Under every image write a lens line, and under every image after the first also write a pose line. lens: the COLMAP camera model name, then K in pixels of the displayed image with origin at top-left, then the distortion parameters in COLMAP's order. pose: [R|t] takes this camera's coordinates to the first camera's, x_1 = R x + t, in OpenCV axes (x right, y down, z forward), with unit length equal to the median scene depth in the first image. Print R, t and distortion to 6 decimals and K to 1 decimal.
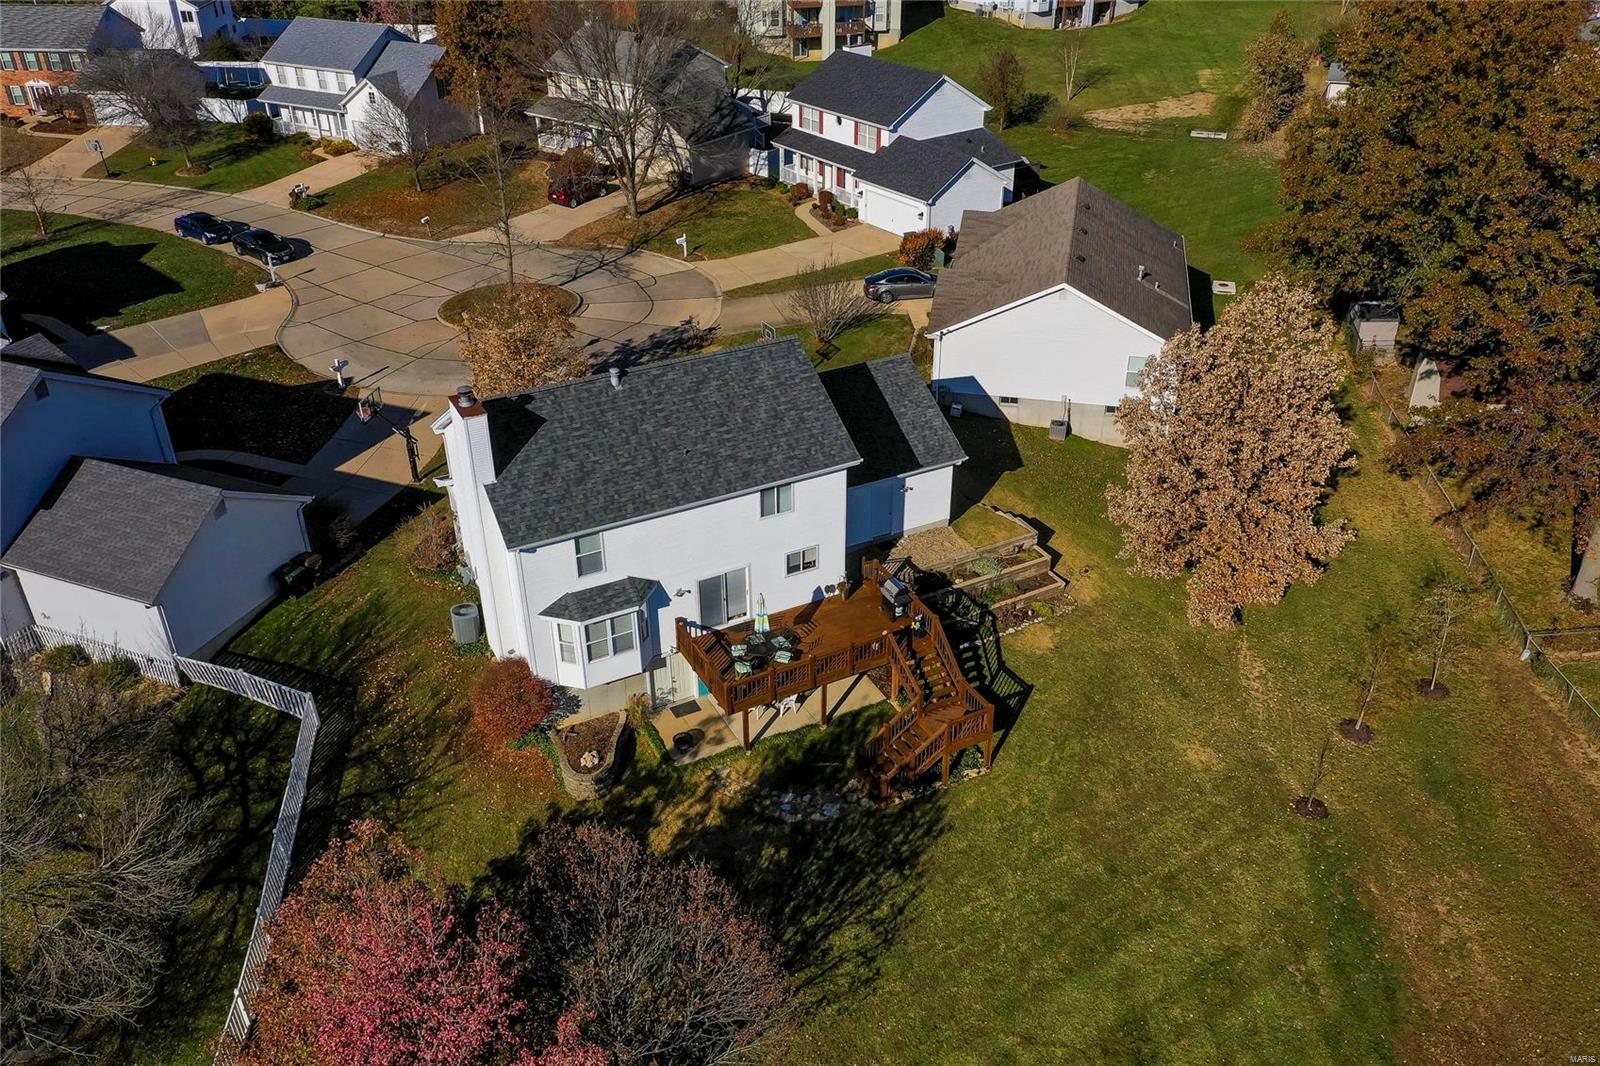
lens RADIAL K [[1279.1, 0, 815.3], [0, 1279.1, 536.7], [0, 0, 1]] dist [-0.004046, 0.001568]
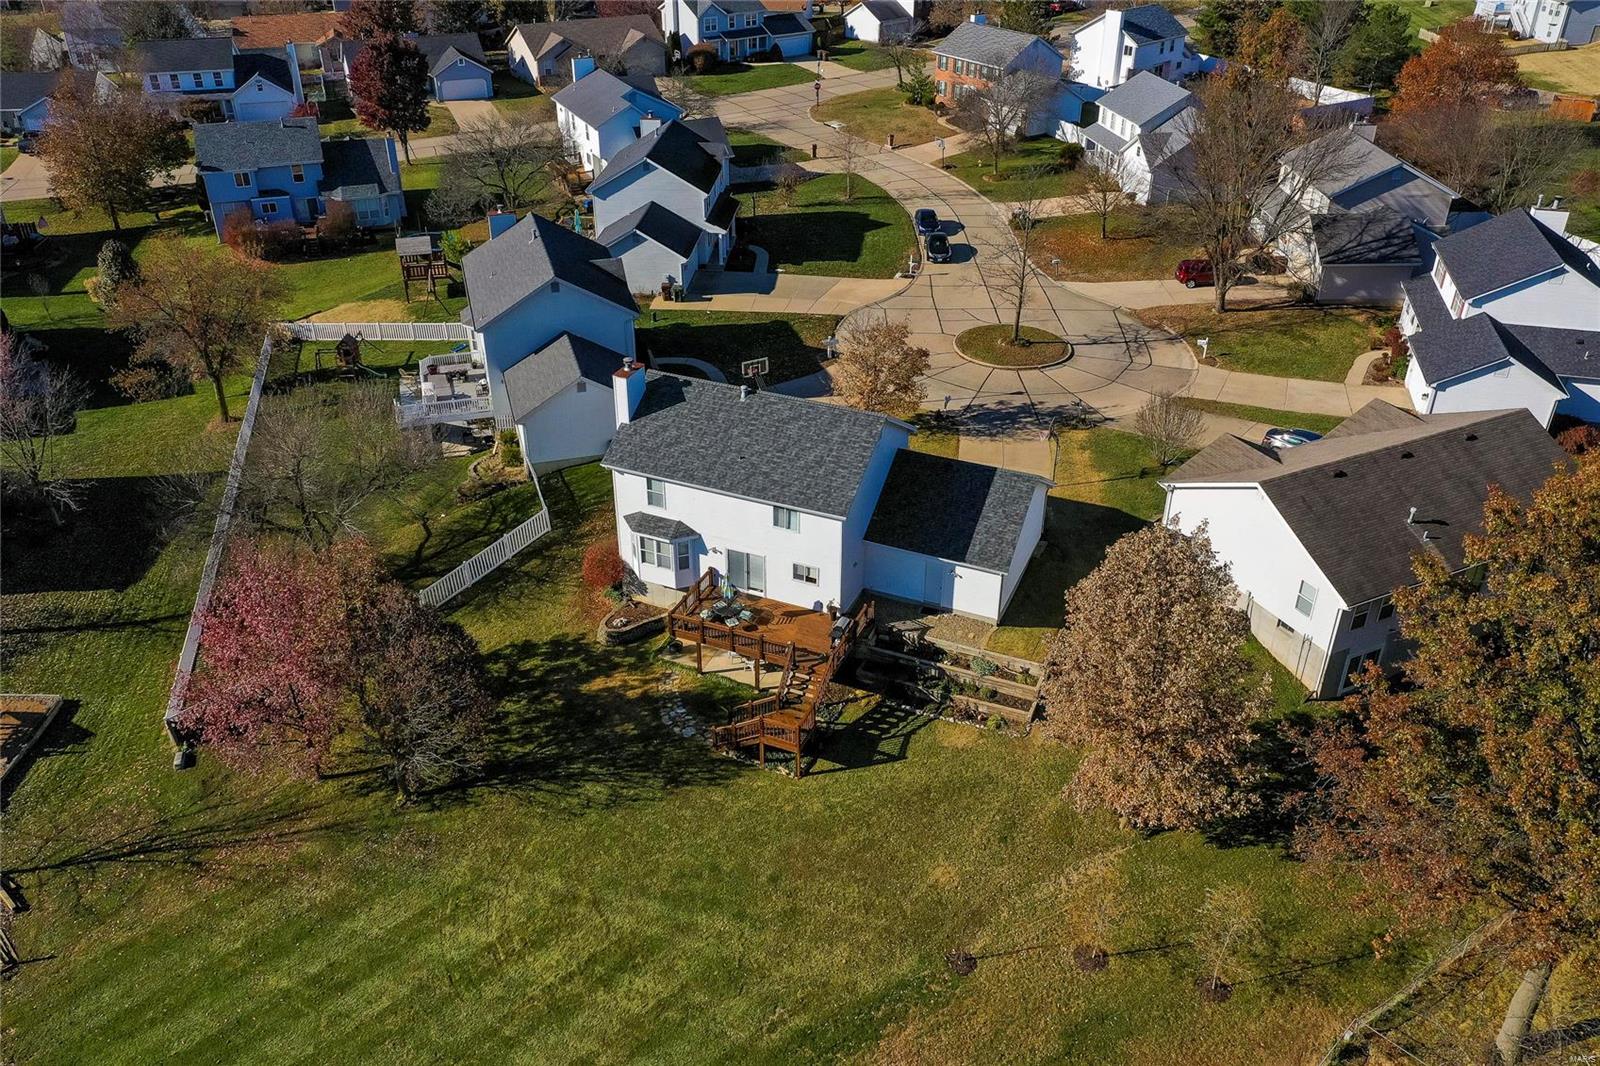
lens RADIAL K [[1279.1, 0, 790.4], [0, 1279.1, 531.6], [0, 0, 1]] dist [-0.004046, 0.001568]
pose [[0.615074, 0.406674, -0.675500, 0.853294], [-0.407916, 0.897285, 0.168770, -0.236278], [0.674751, 0.171741, 0.717786, 0.052542]]
